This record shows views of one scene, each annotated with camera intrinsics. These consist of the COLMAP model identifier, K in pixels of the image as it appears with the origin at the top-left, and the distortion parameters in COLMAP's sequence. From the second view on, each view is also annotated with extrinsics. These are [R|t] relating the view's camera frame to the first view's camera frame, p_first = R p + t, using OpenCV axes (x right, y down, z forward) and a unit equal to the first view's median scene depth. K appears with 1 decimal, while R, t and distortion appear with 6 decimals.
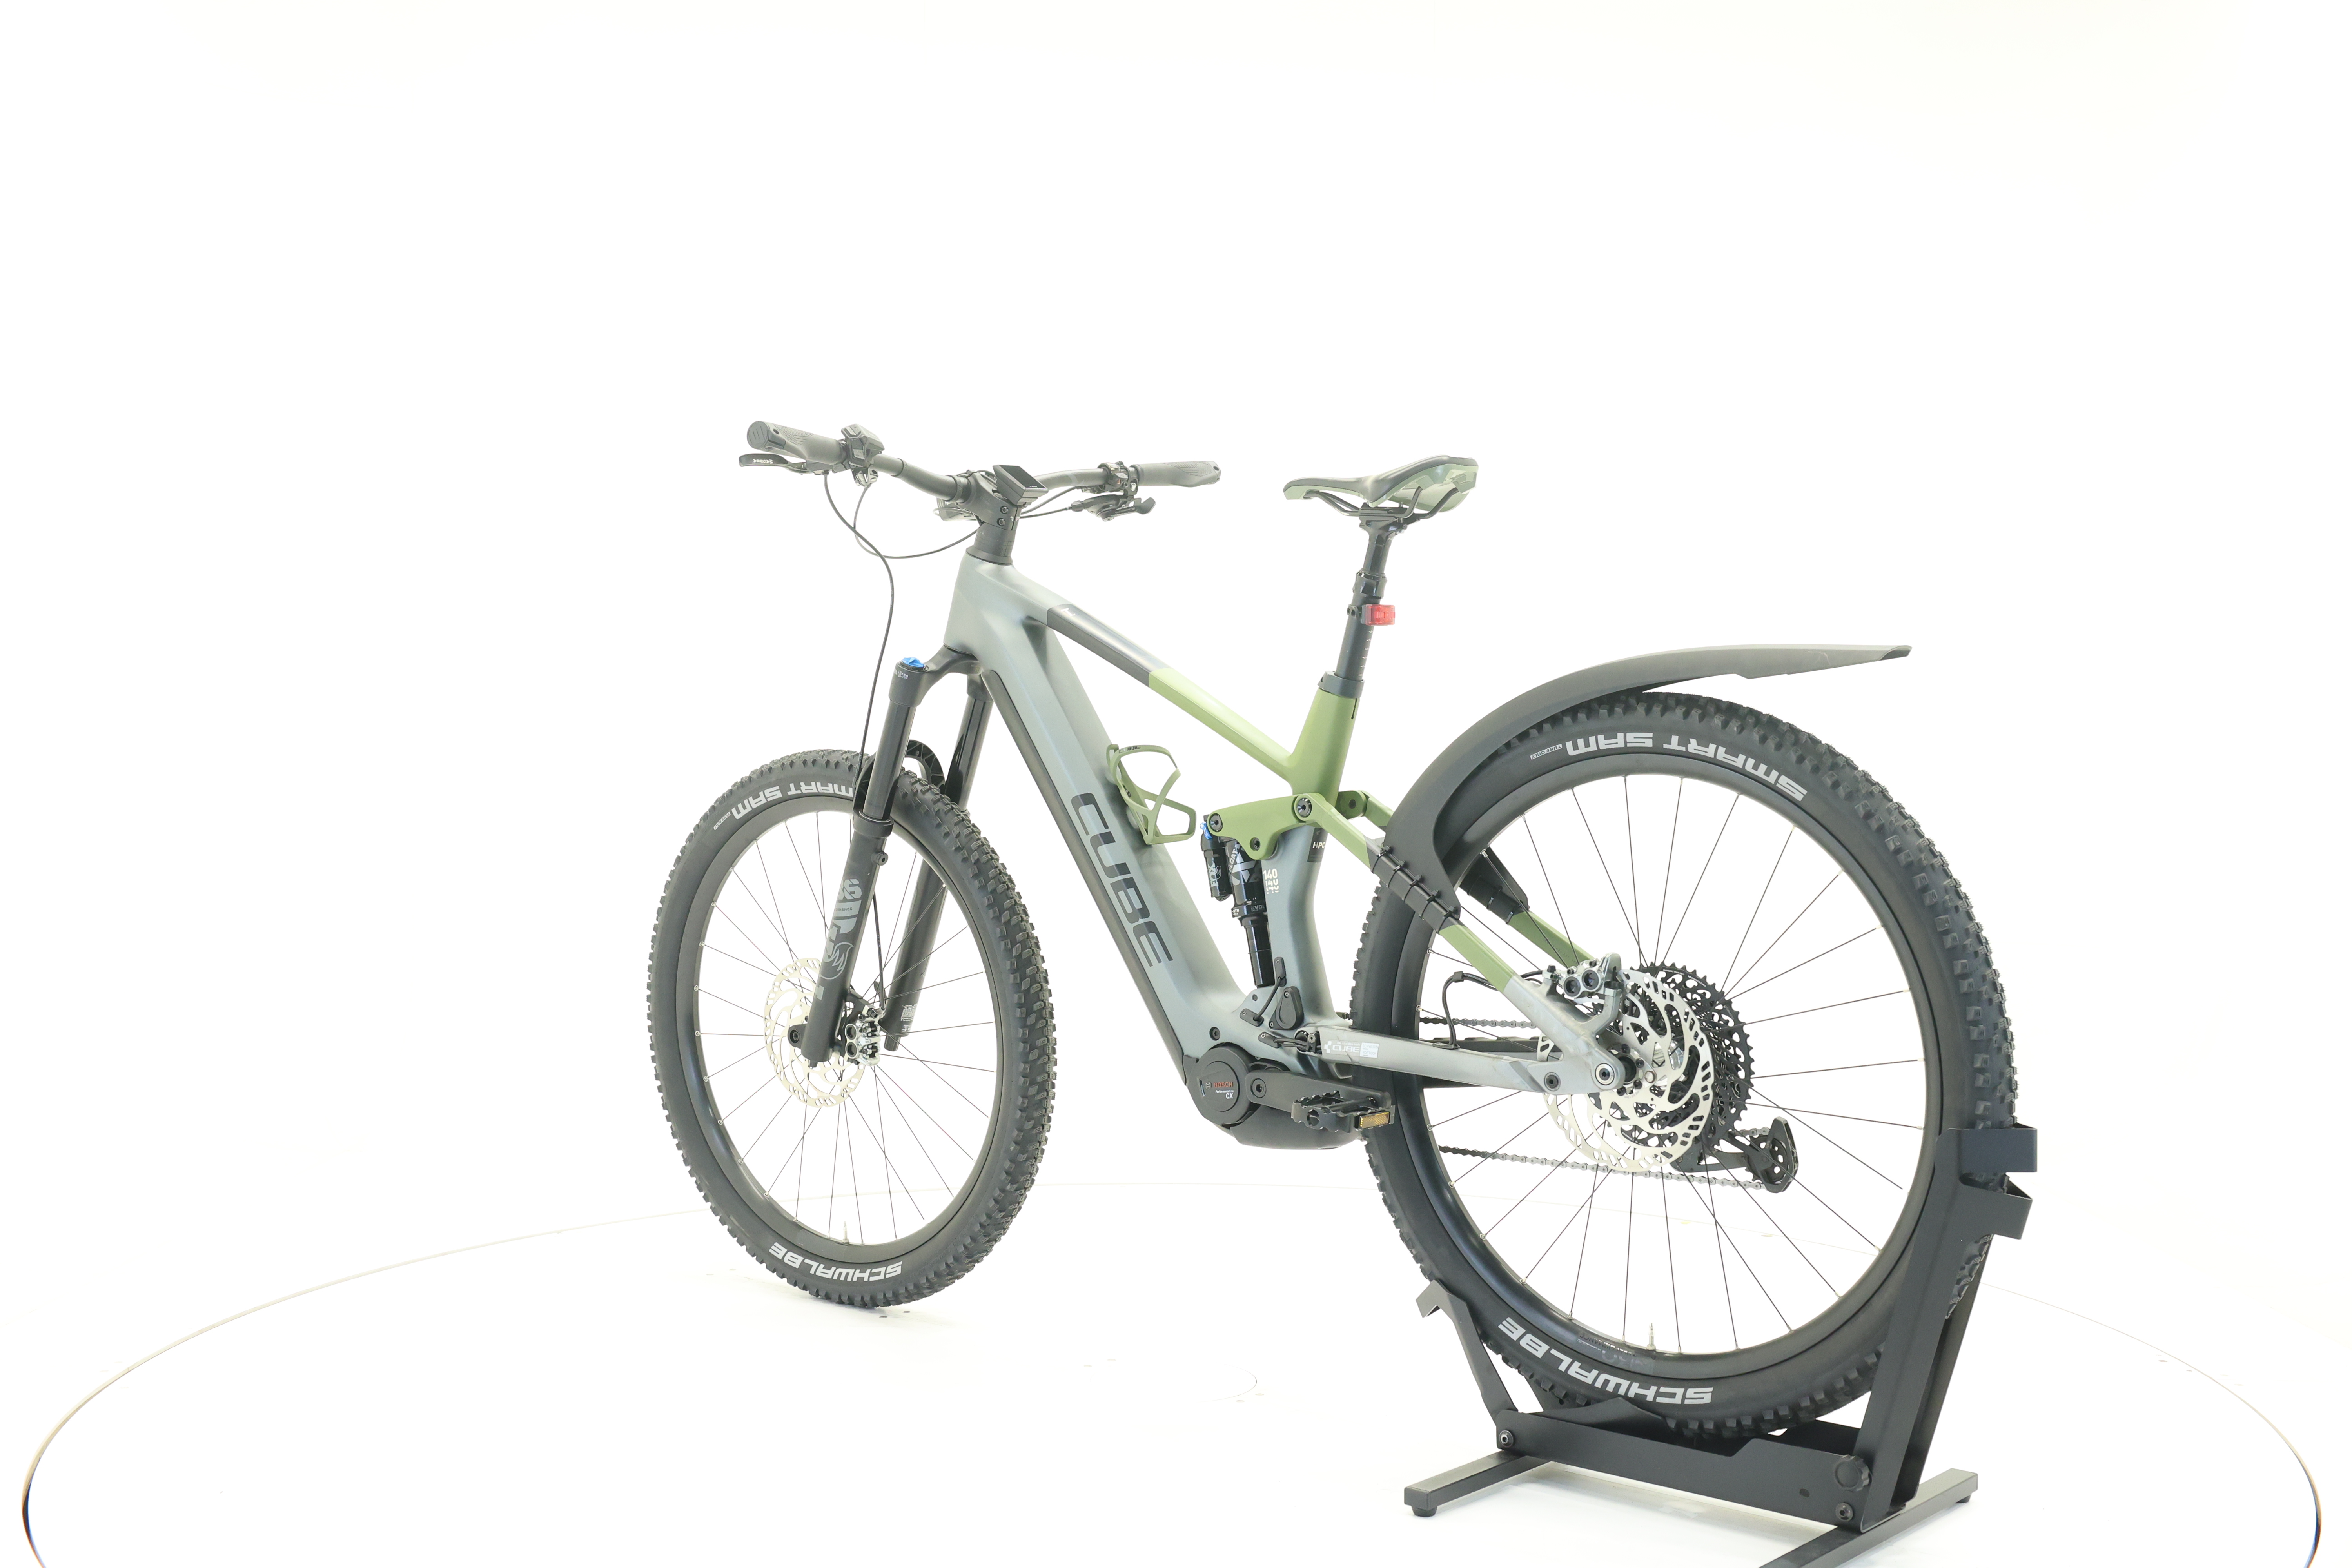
lens RADIAL K [[2473.5, 0, 1176.0], [0, 2473.5, 784.0], [0, 0, 1]] dist [-0.006670, 0.002760]
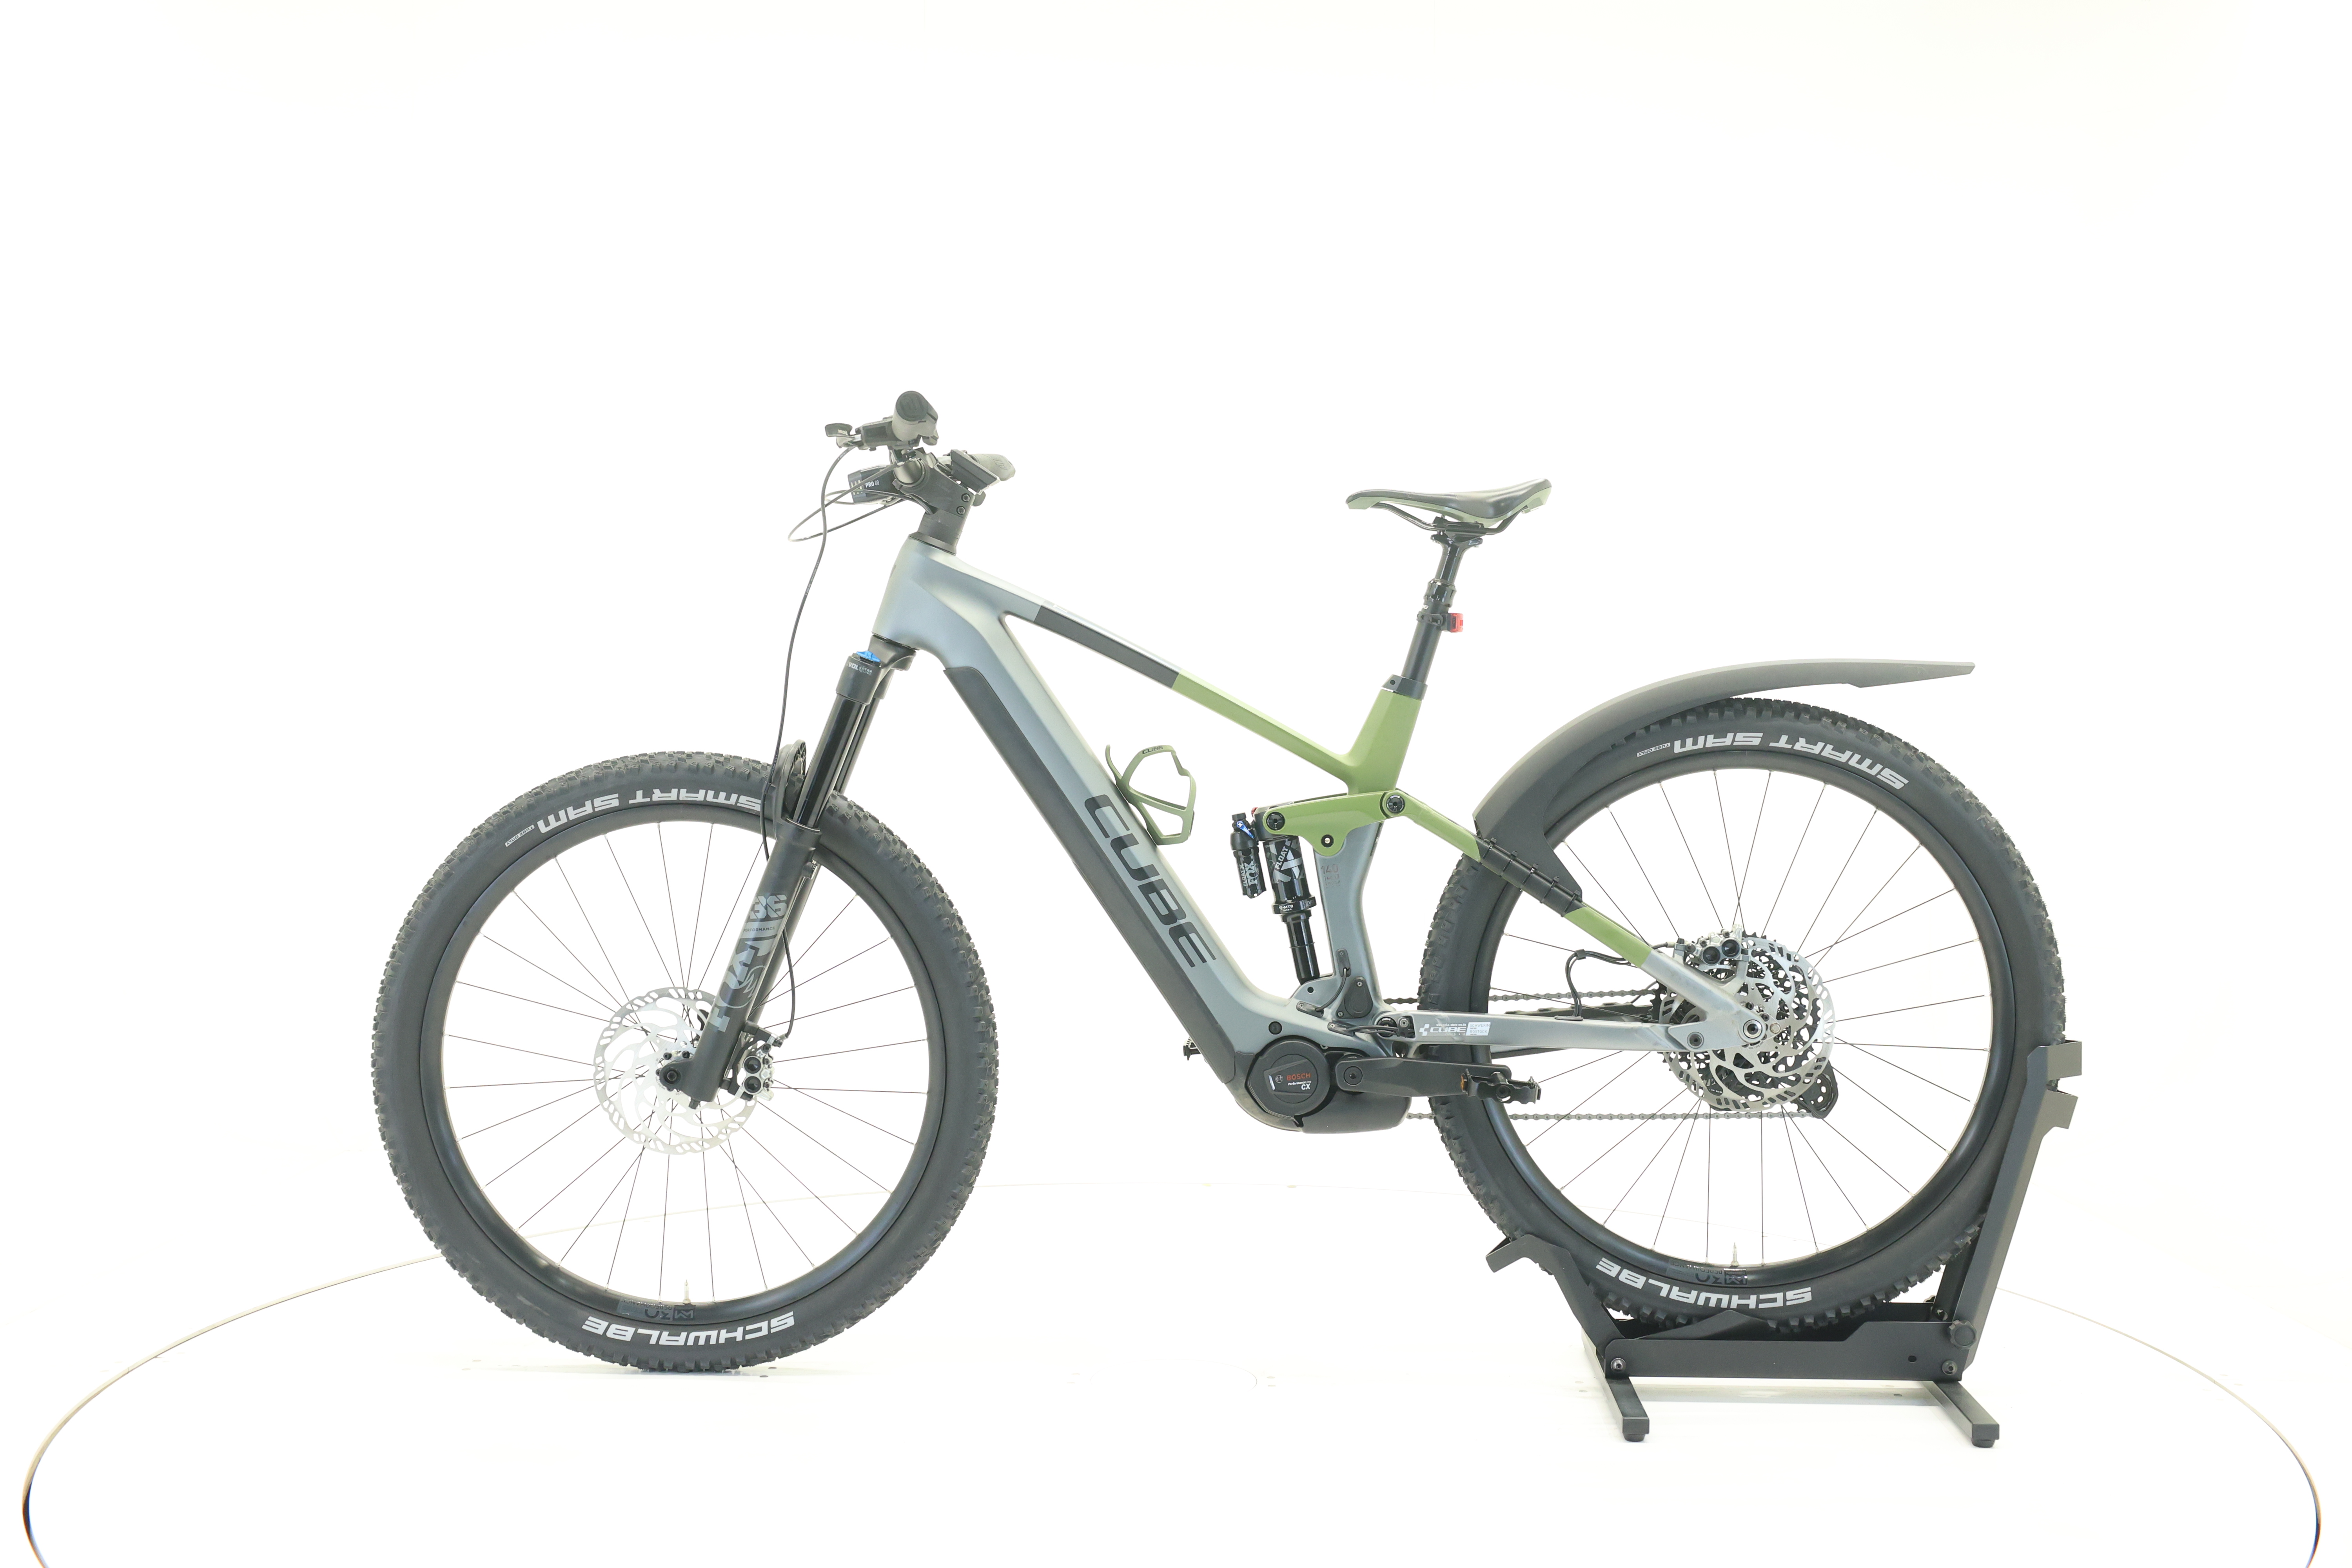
lens RADIAL K [[2473.5, 0, 1176.0], [0, 2473.5, 784.0], [0, 0, 1]] dist [-0.006670, 0.002760]
pose [[0.785000, -0.015697, 0.619297, -0.710396], [0.012816, 0.999876, 0.009098, -0.010393], [-0.619363, 0.000795, 0.785104, 0.247036]]
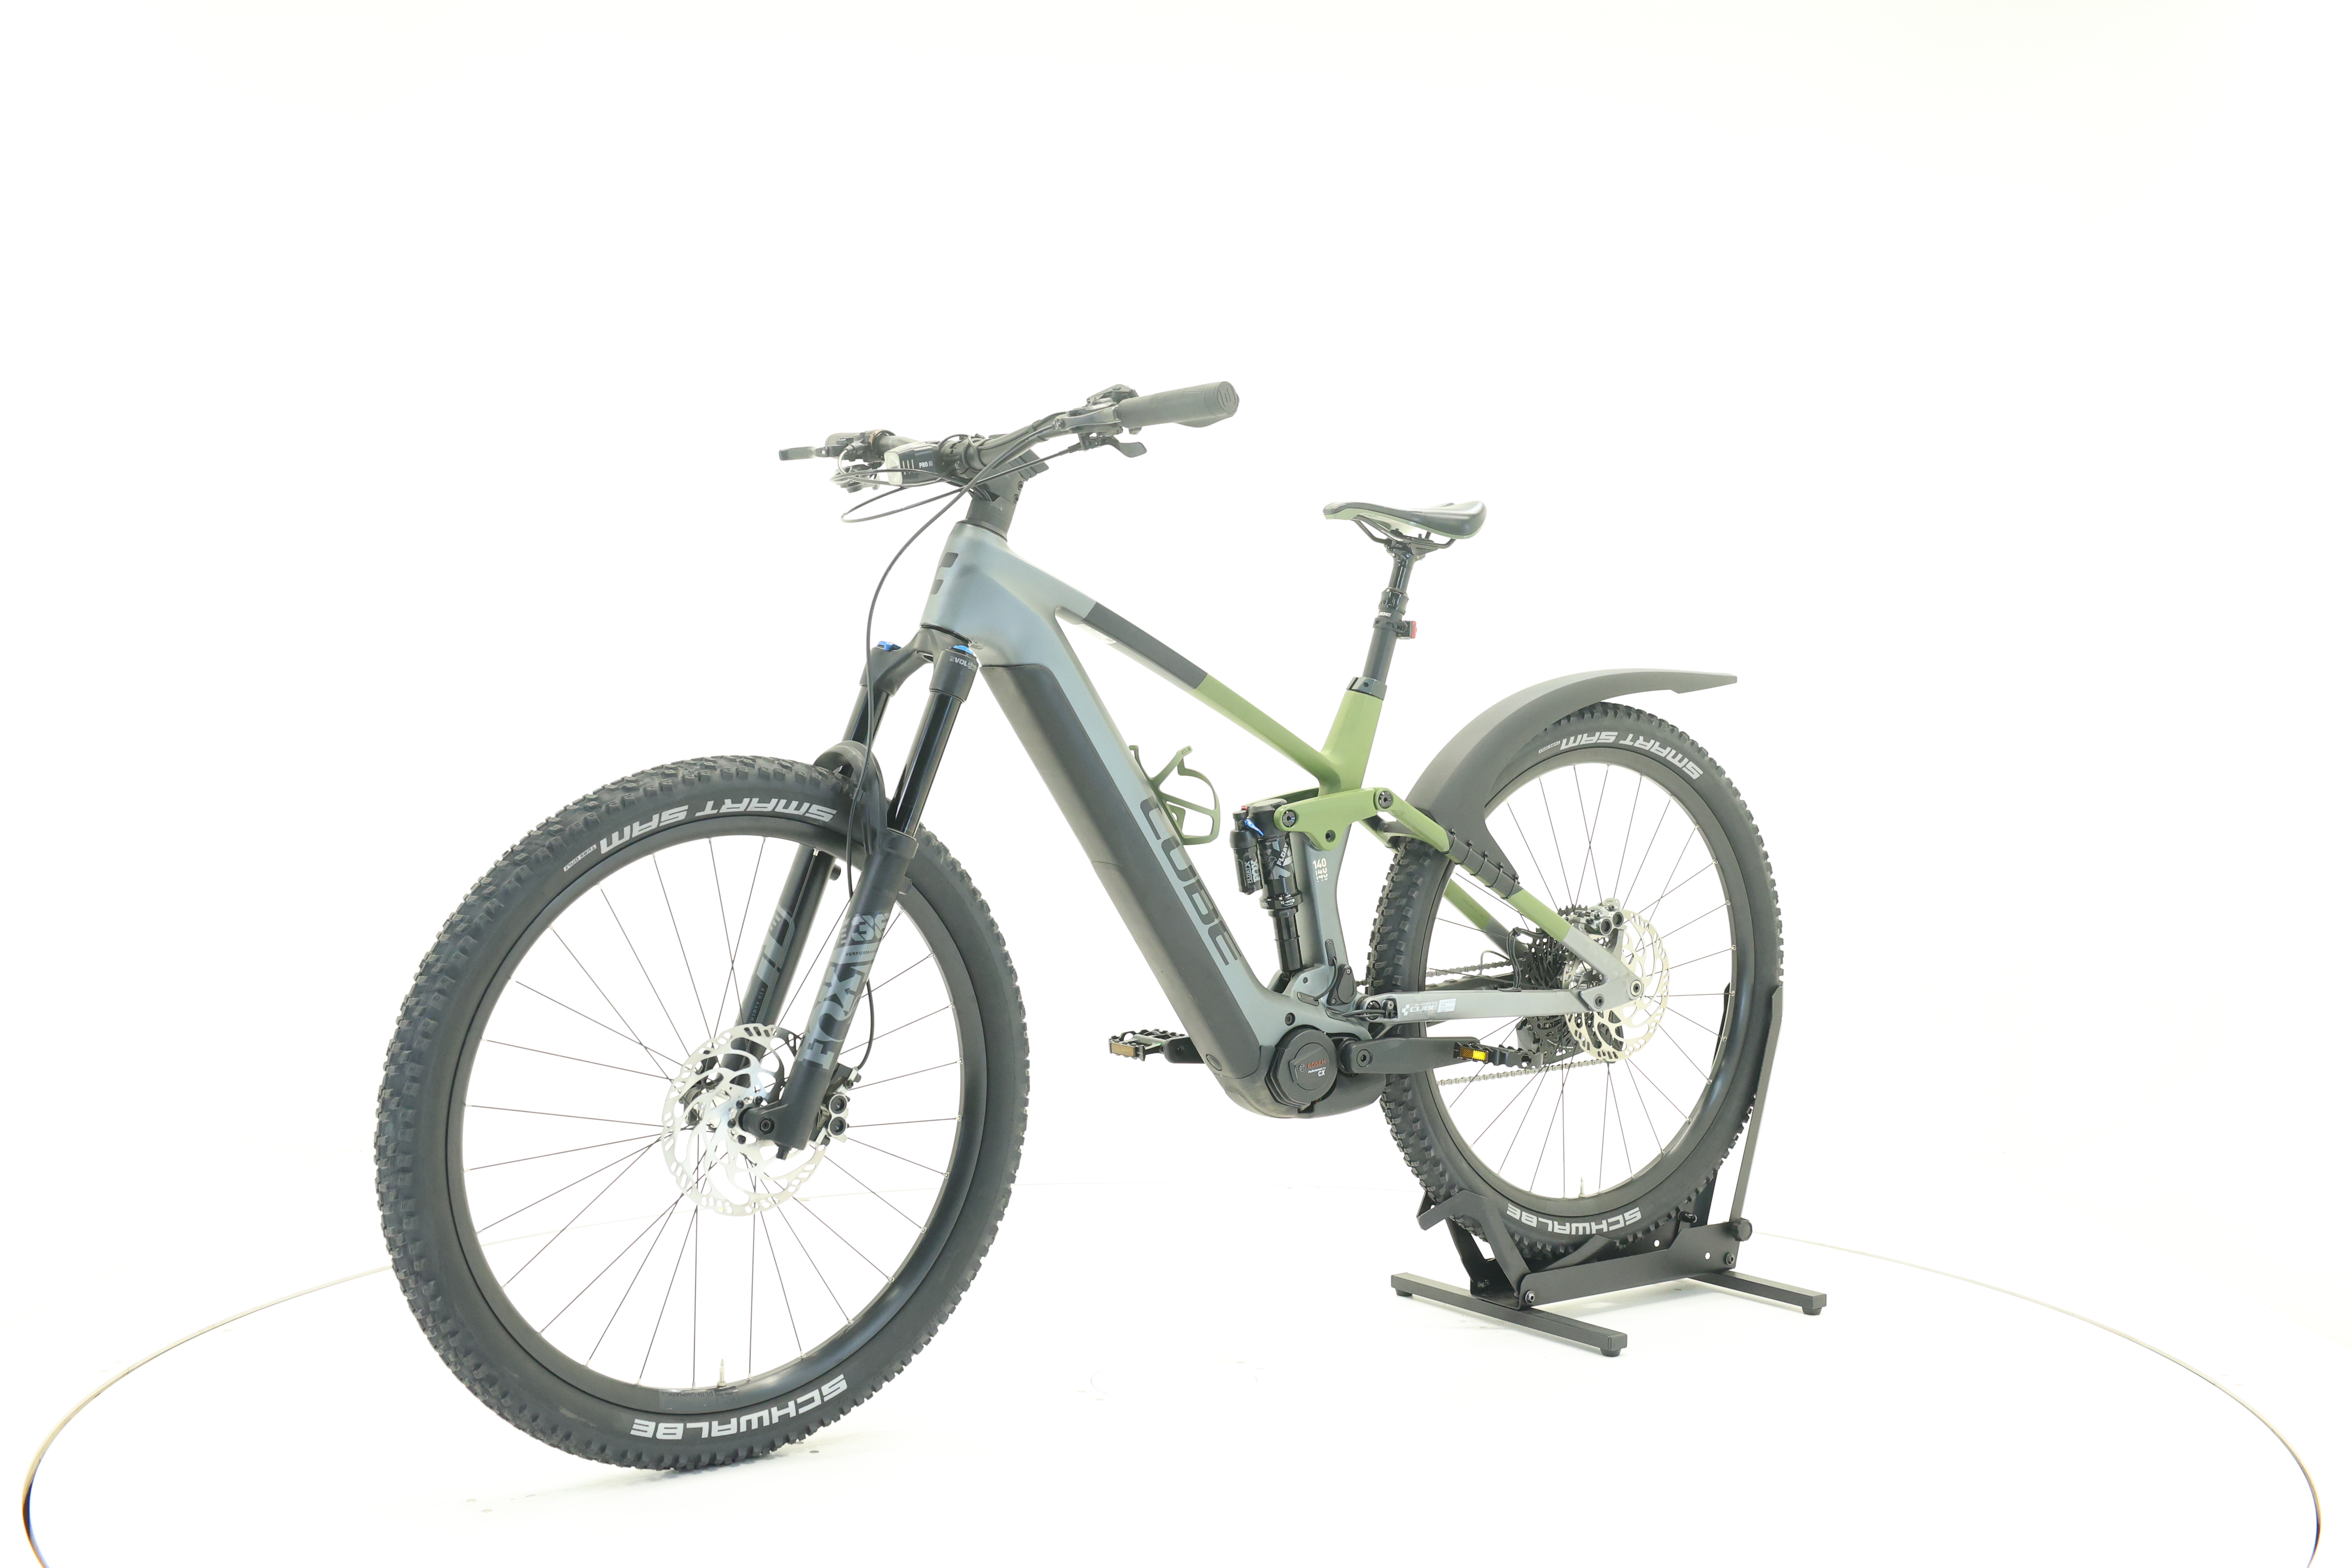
lens RADIAL K [[2473.5, 0, 1176.0], [0, 2473.5, 784.0], [0, 0, 1]] dist [-0.006670, 0.002760]
pose [[0.228445, -0.025402, 0.973225, -1.116858], [0.018322, 0.999595, 0.021789, -0.025048], [-0.973384, 0.012854, 0.228818, 0.885141]]
